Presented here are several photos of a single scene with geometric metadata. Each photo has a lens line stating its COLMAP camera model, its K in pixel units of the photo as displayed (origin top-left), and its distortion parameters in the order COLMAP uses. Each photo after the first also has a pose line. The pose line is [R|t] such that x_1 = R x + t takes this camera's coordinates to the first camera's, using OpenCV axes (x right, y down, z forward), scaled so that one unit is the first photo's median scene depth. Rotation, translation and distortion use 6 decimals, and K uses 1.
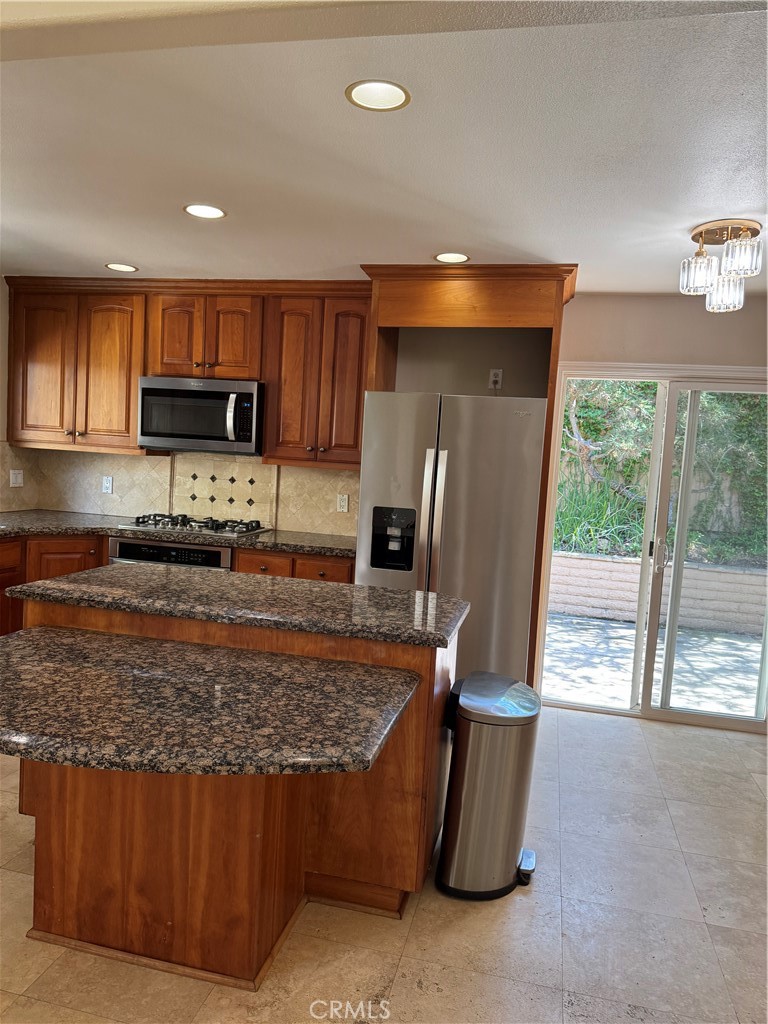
lens RADIAL K [[731.3, 0, 393.9], [0, 731.3, 508.2], [0, 0, 1]] dist [0.048242, -0.079867]
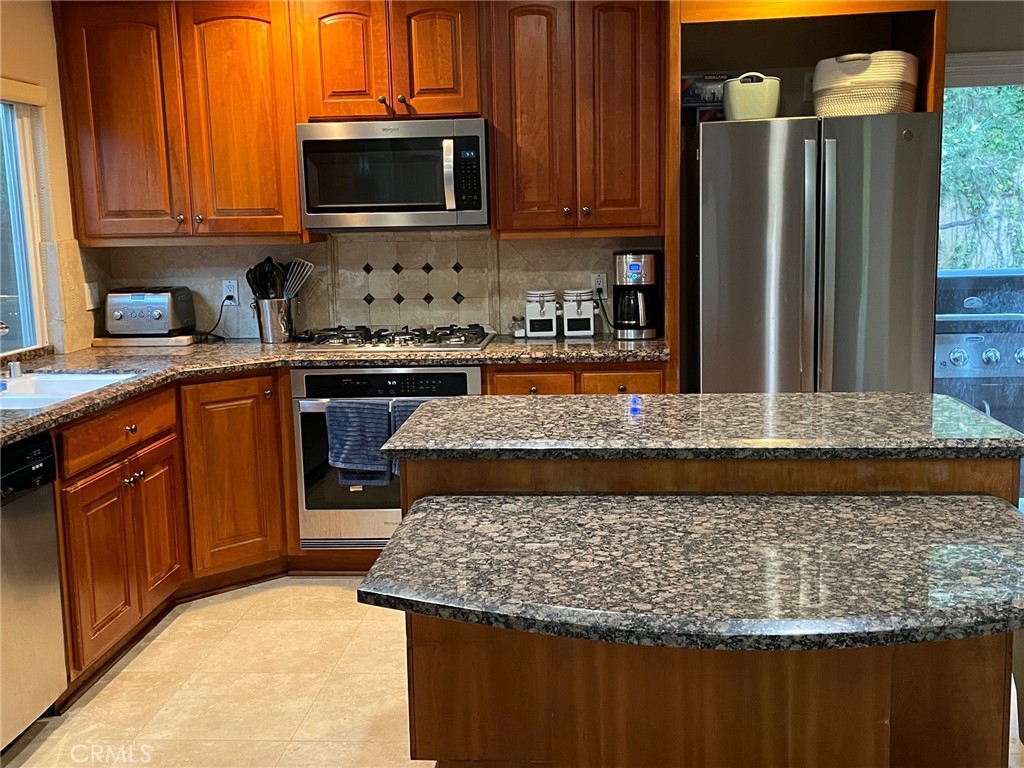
lens RADIAL K [[1106.3, 0, 515.7], [0, 1106.3, 375.9], [0, 0, 1]] dist [0.060656, 0.000000]
pose [[0.984610, -0.104223, 0.140289, -0.634892], [0.092576, 0.991884, 0.087149, -0.045951], [-0.148234, -0.072820, 0.986268, -0.061091]]
